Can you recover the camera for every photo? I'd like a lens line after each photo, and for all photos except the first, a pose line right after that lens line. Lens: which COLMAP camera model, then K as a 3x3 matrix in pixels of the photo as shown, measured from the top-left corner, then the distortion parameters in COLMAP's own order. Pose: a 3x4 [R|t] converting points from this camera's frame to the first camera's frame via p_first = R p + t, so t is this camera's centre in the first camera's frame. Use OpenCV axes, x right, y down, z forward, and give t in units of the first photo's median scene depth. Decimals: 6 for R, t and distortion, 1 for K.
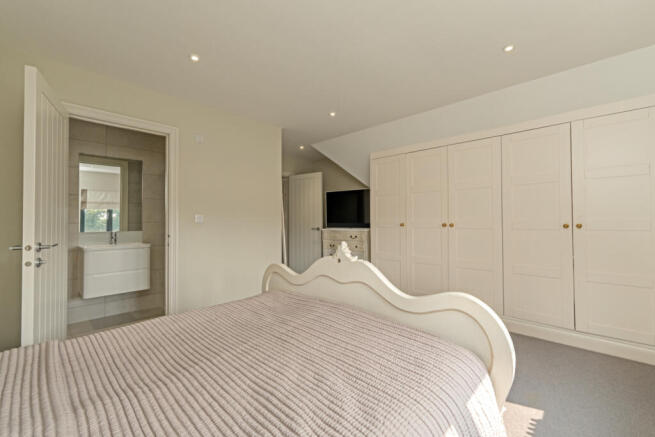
lens RADIAL K [[274.9, 0, 327.5], [0, 274.9, 218.5], [0, 0, 1]] dist [0.000743, 0.000371]
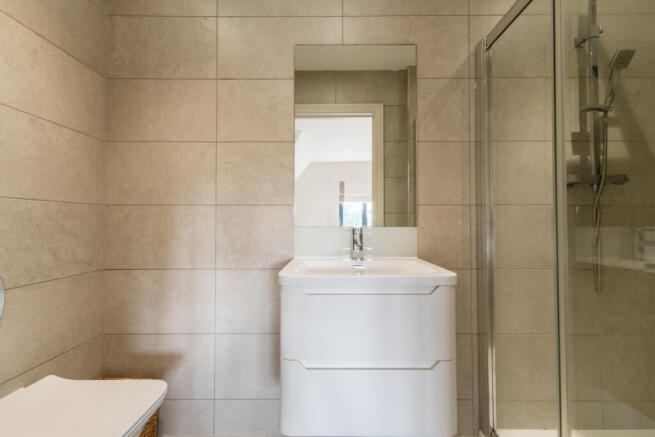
lens RADIAL K [[274.9, 0, 327.5], [0, 274.9, 218.5], [0, 0, 1]] dist [0.000743, 0.000371]
pose [[0.685374, -0.008858, -0.728138, -0.397448], [0.012277, 0.999924, -0.000608, 0.026700], [0.728088, -0.008522, 0.685431, 0.533147]]
